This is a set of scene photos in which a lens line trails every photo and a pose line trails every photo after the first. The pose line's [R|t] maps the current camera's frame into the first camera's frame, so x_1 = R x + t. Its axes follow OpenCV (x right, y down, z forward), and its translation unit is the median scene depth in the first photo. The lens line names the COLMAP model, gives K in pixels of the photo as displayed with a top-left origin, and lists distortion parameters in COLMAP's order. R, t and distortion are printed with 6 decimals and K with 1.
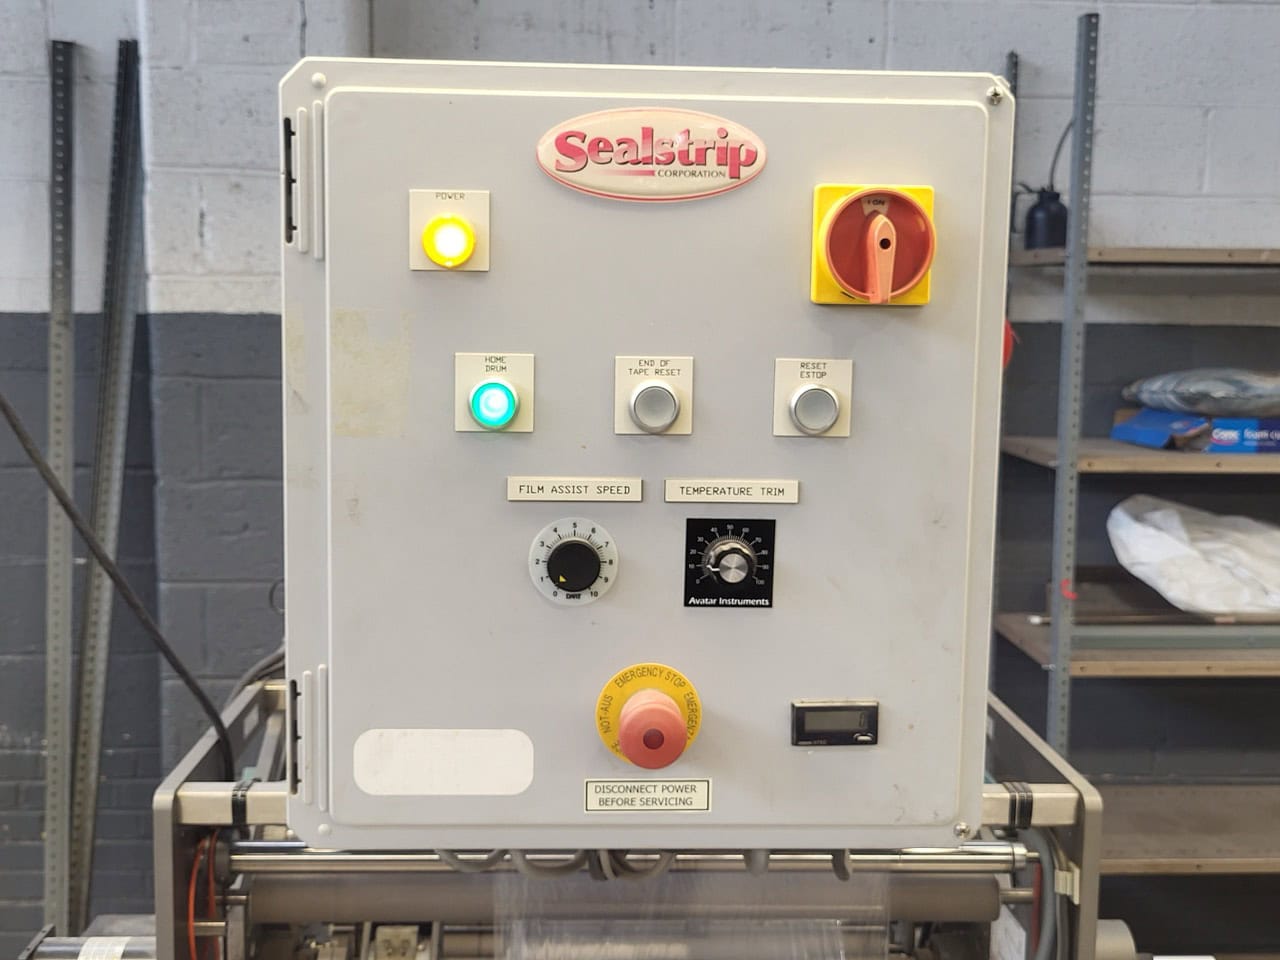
lens RADIAL K [[1529.8, 0, 647.6], [0, 1529.8, 493.5], [0, 0, 1]] dist [0.053113, 0.000000]
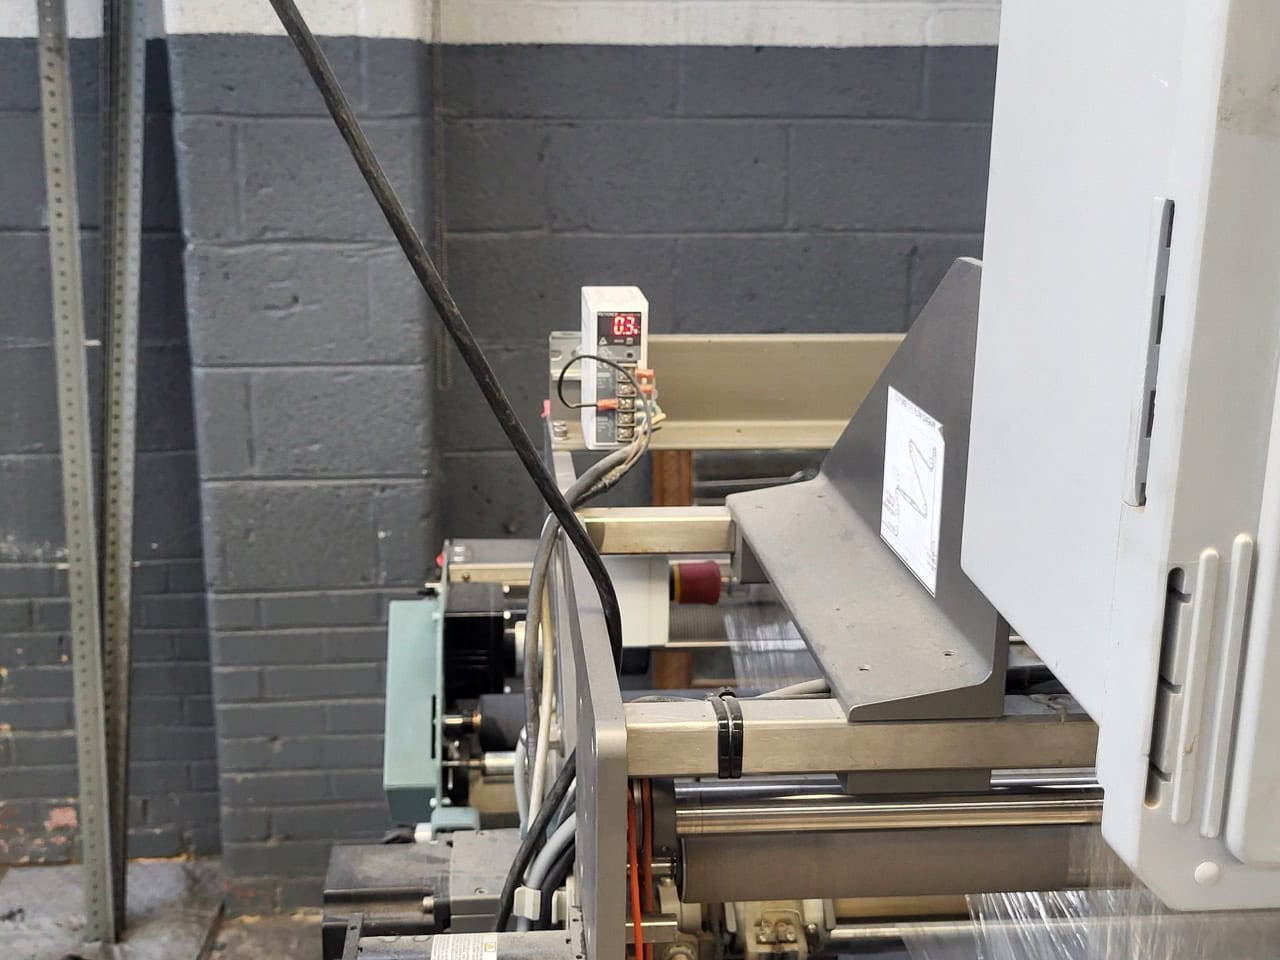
lens RADIAL K [[1529.8, 0, 627.3], [0, 1529.8, 471.0], [0, 0, 1]] dist [0.053113, 0.000000]
pose [[0.999166, -0.016493, 0.037365, -0.111214], [0.011547, 0.991589, 0.128912, 0.008343], [-0.039177, -0.128373, 0.990952, 0.149332]]
